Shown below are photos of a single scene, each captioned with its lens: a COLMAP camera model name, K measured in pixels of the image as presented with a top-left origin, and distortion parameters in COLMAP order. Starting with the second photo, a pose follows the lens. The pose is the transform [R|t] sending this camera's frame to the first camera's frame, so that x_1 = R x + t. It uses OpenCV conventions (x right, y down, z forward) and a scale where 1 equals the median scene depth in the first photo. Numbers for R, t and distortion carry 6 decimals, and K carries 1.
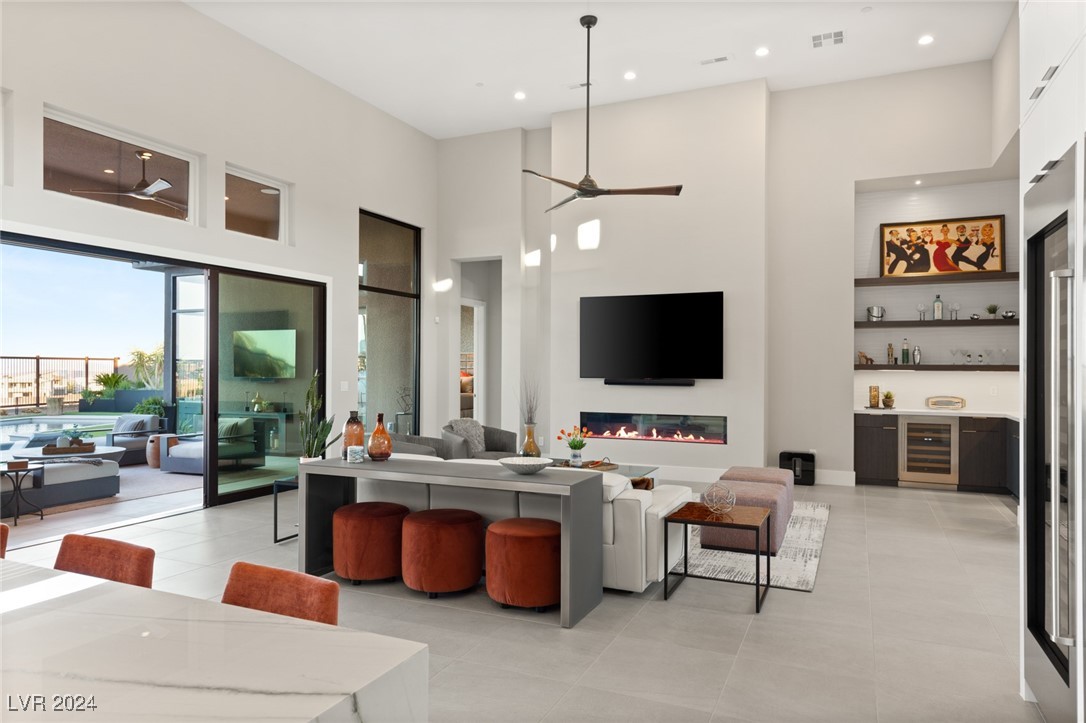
lens RADIAL K [[692.1, 0, 546.4], [0, 692.1, 366.7], [0, 0, 1]] dist [0.000882, 0.000508]
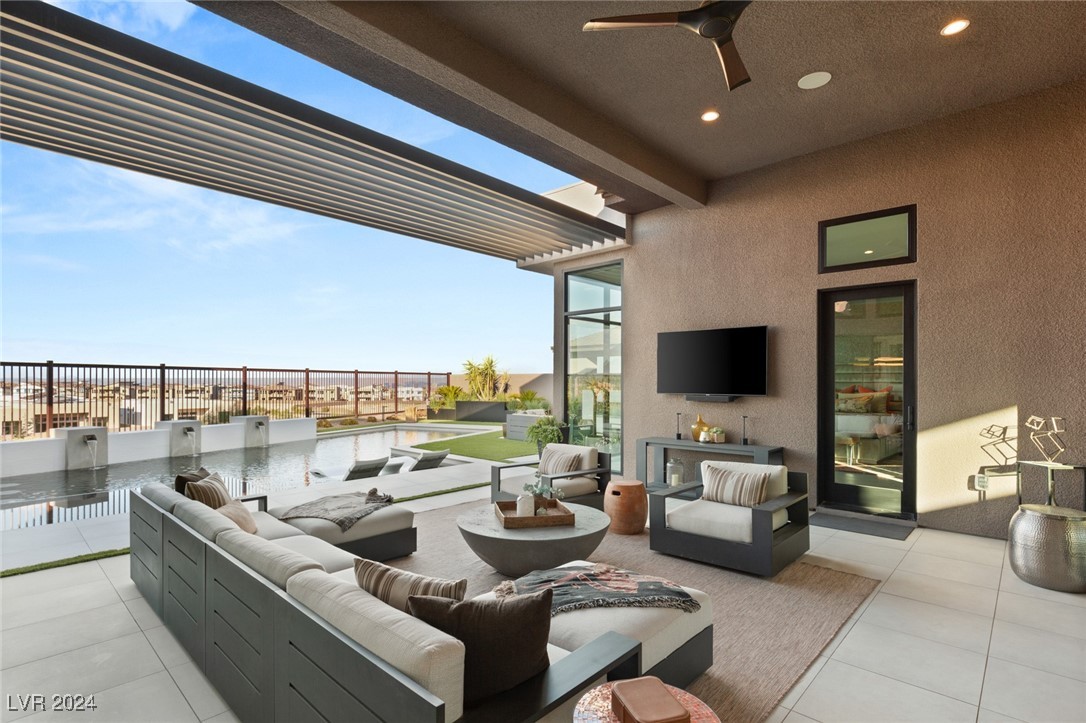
lens RADIAL K [[521.2, 0, 539.3], [0, 521.2, 380.5], [0, 0, 1]] dist [-0.000191, 0.000124]
pose [[0.948430, -0.000804, -0.316985, -0.584210], [0.000677, 1.000000, -0.000511, 0.001526], [0.316986, 0.000270, 0.948430, 0.616214]]
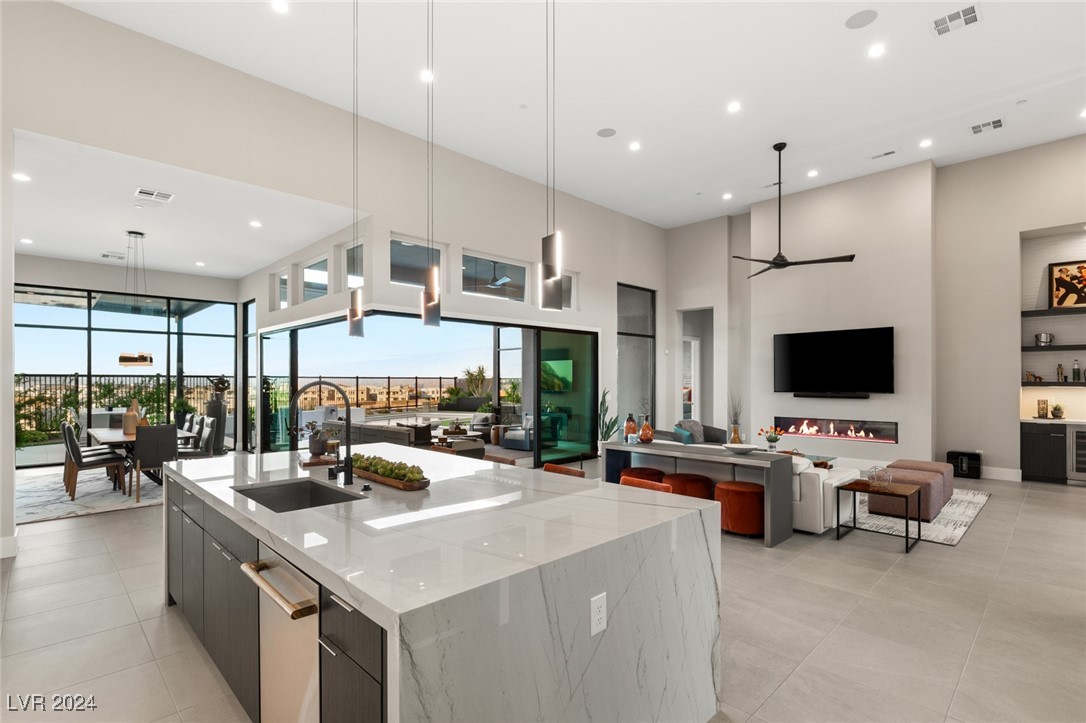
lens RADIAL K [[521.2, 0, 539.3], [0, 521.2, 380.5], [0, 0, 1]] dist [-0.000191, 0.000124]
pose [[0.931947, -0.005964, -0.362545, -0.012437], [0.006382, 0.999980, -0.000044, -0.011178], [0.362538, -0.002272, 0.931966, -0.162220]]
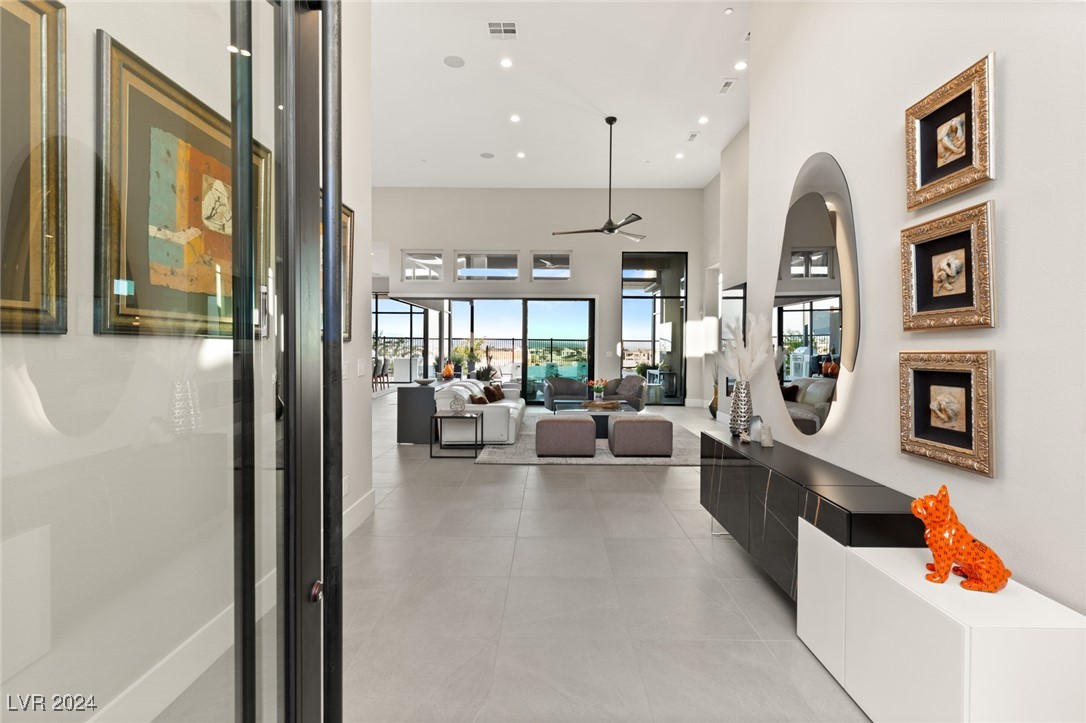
lens RADIAL K [[501.2, 0, 545.6], [0, 501.2, 353.9], [0, 0, 1]] dist [-0.000479, 0.000035]
pose [[0.409569, 0.013728, -0.912176, 0.861389], [-0.002668, 0.999901, 0.013850, 0.010539], [0.912275, -0.003239, 0.409565, 0.332224]]
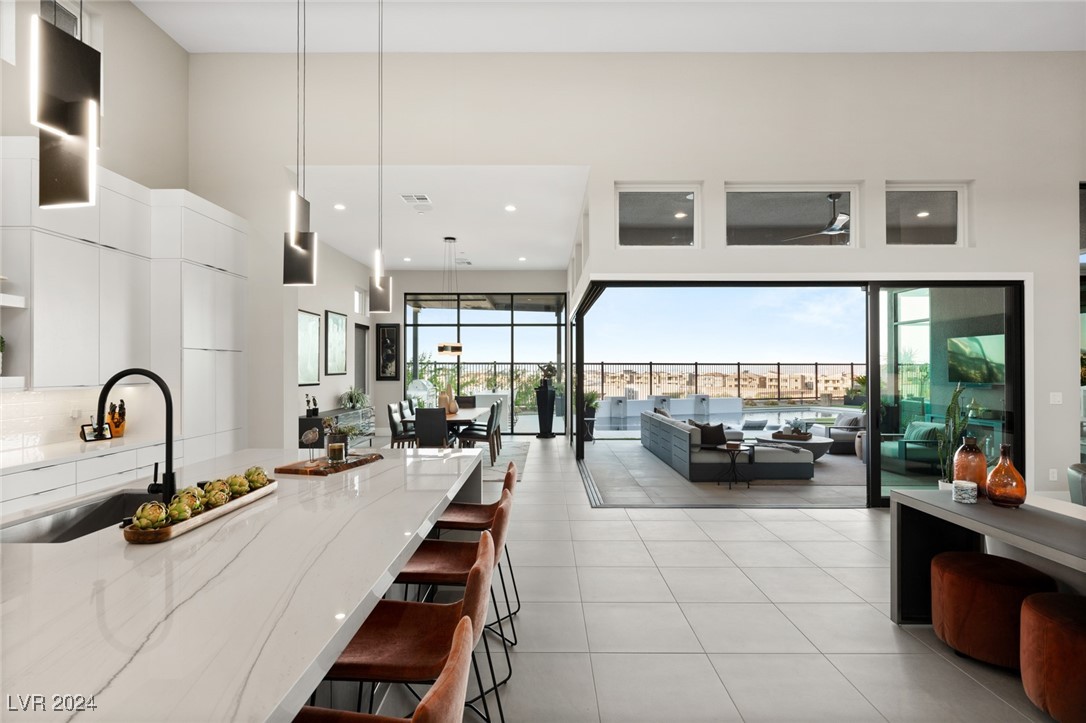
lens RADIAL K [[535.1, 0, 541.9], [0, 535.1, 365.5], [0, 0, 1]] dist [0.000669, 0.000476]
pose [[0.407474, -0.009234, -0.913170, 0.053060], [0.004497, 0.999957, -0.008105, -0.010059], [0.913206, -0.000804, 0.407498, 0.165186]]
